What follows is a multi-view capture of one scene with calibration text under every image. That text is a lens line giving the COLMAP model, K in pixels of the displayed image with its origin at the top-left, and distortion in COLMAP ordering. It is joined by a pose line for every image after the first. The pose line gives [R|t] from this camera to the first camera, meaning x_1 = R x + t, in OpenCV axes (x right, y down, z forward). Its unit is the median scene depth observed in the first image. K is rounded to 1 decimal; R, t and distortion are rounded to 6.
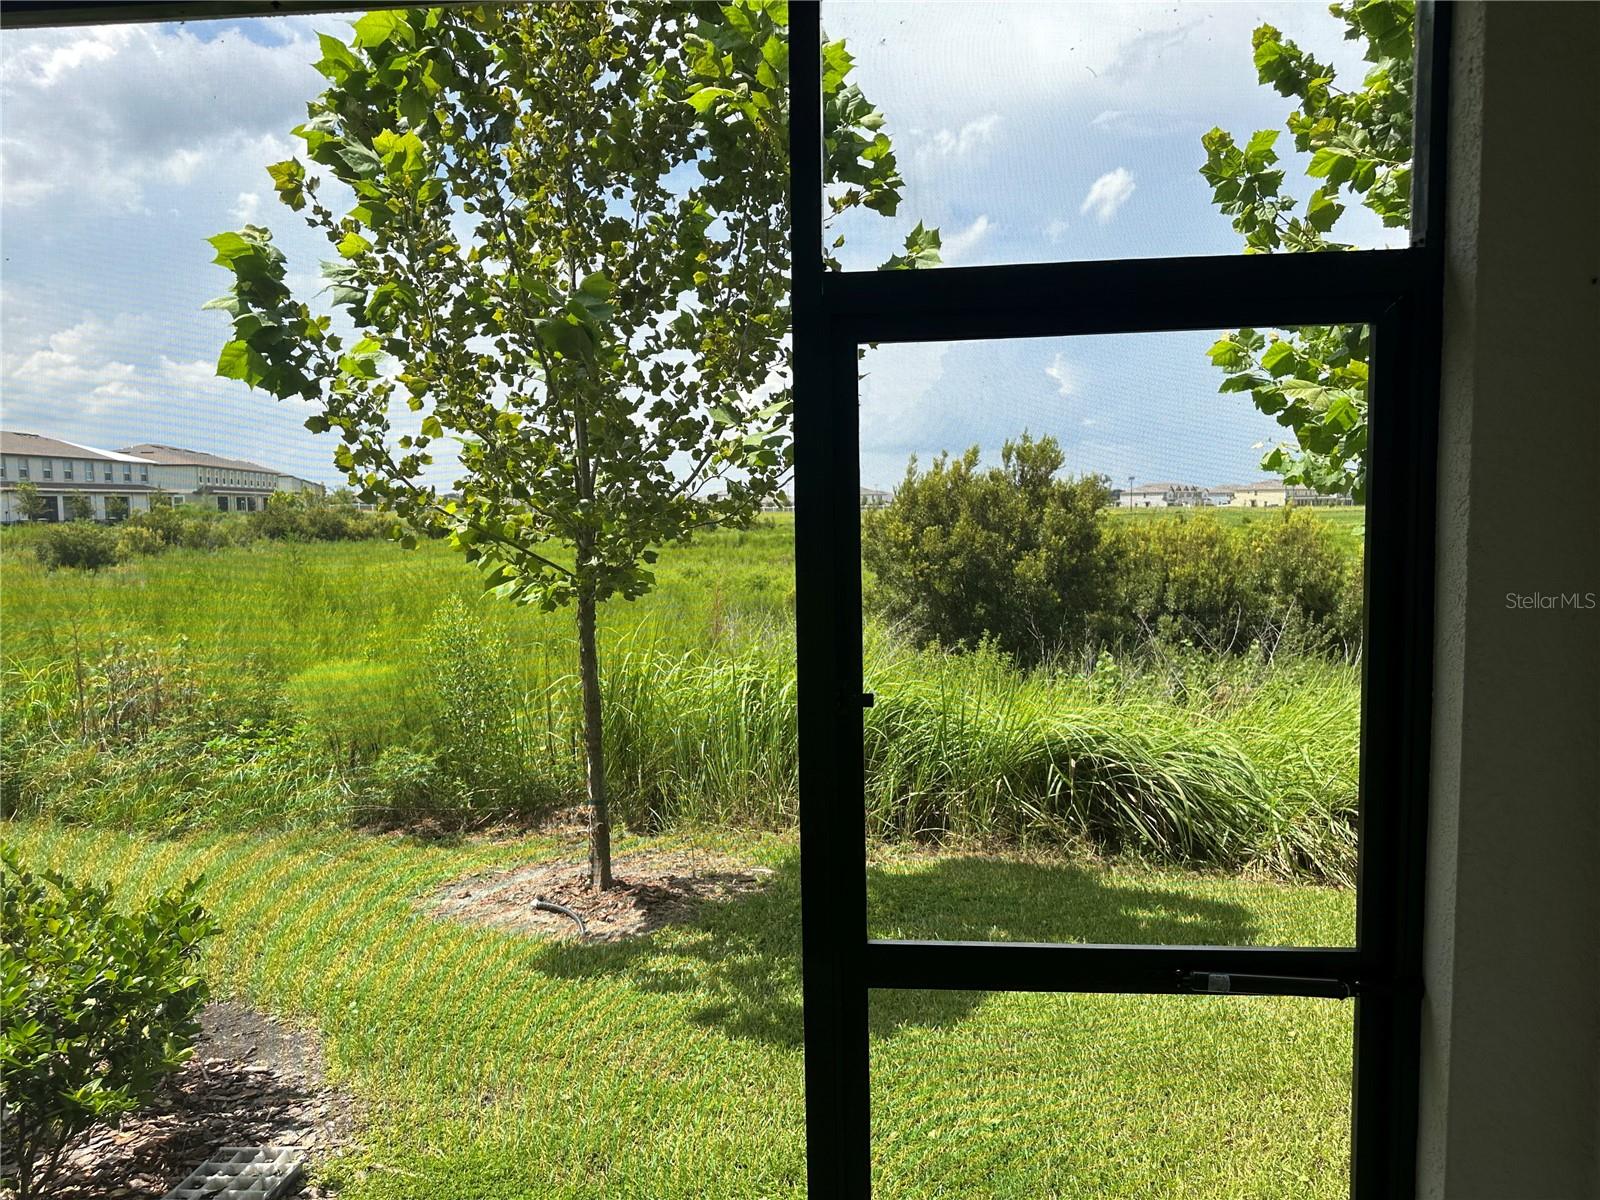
lens RADIAL K [[1119.7, 0, 787.4], [0, 1119.7, 597.9], [0, 0, 1]] dist [0.043117, -0.037030]
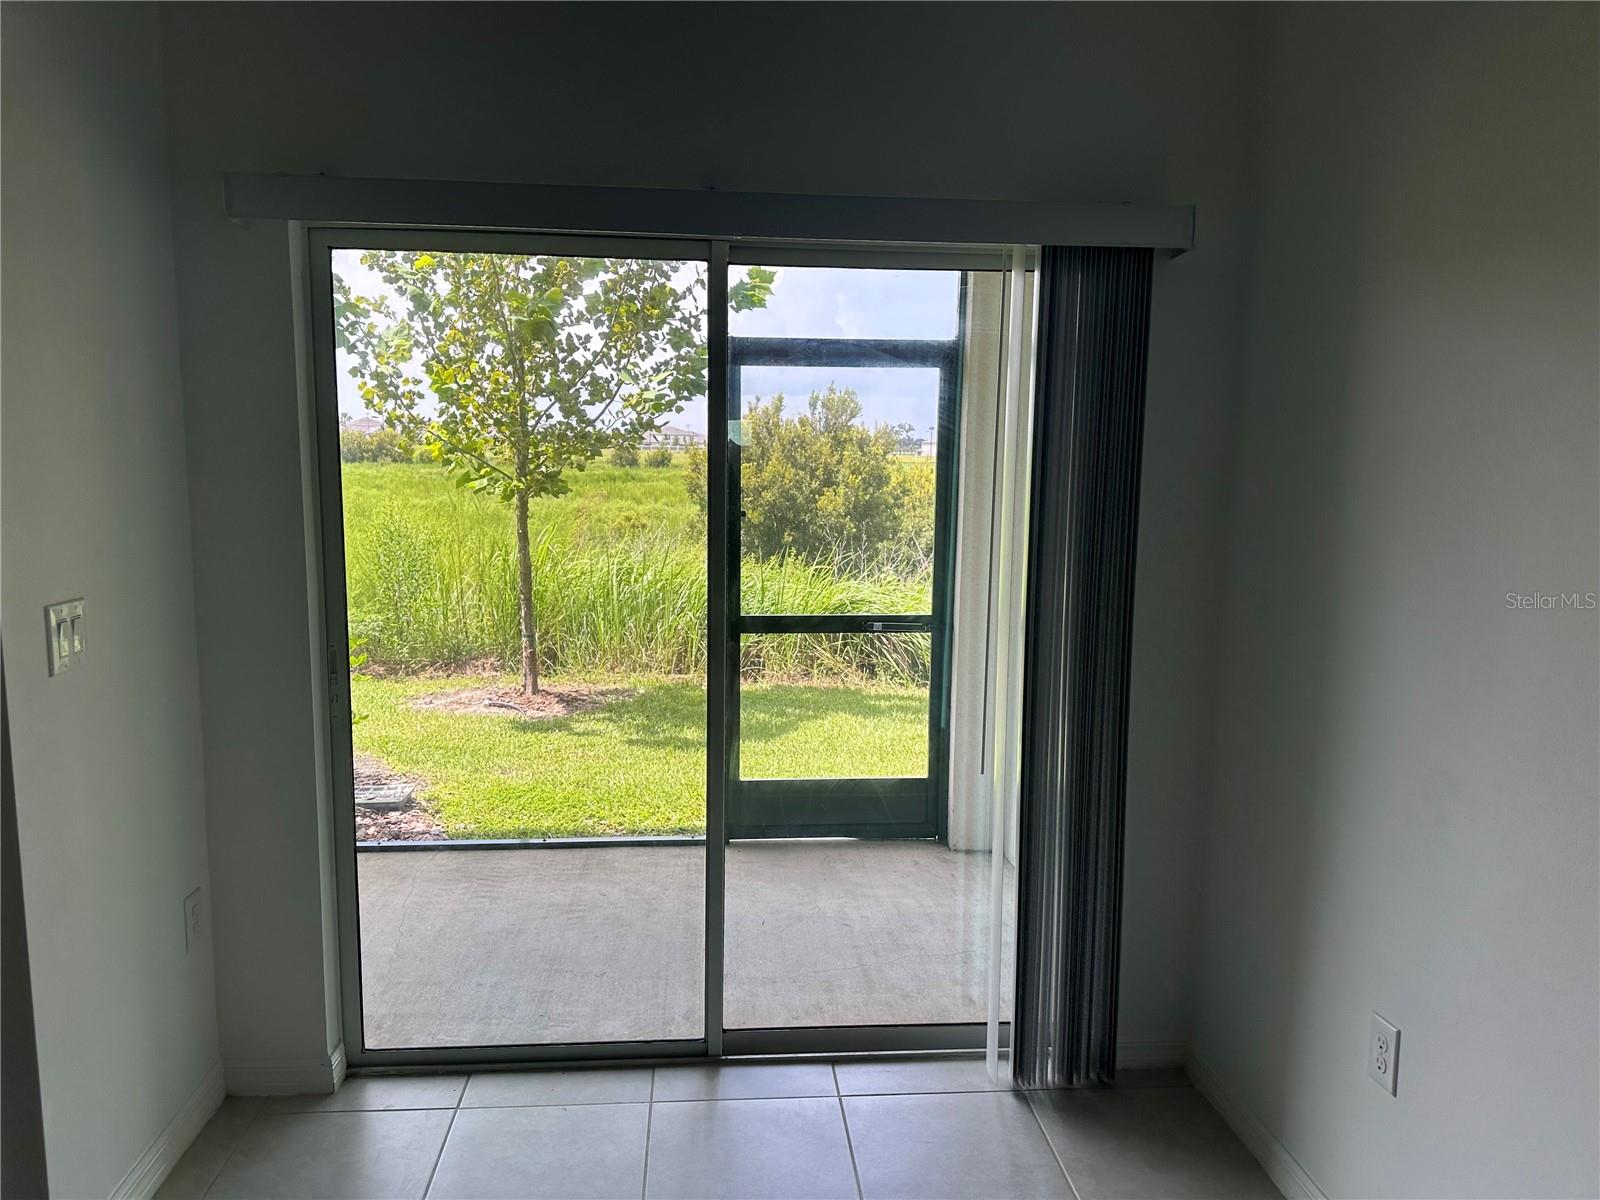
lens RADIAL K [[1119.7, 0, 800.6], [0, 1119.7, 605.8], [0, 0, 1]] dist [0.043117, -0.037030]
pose [[0.983350, 0.009026, 0.181497, -0.066593], [-0.019620, 0.998201, 0.056661, 0.040551], [-0.180659, -0.059279, 0.981758, -0.383876]]
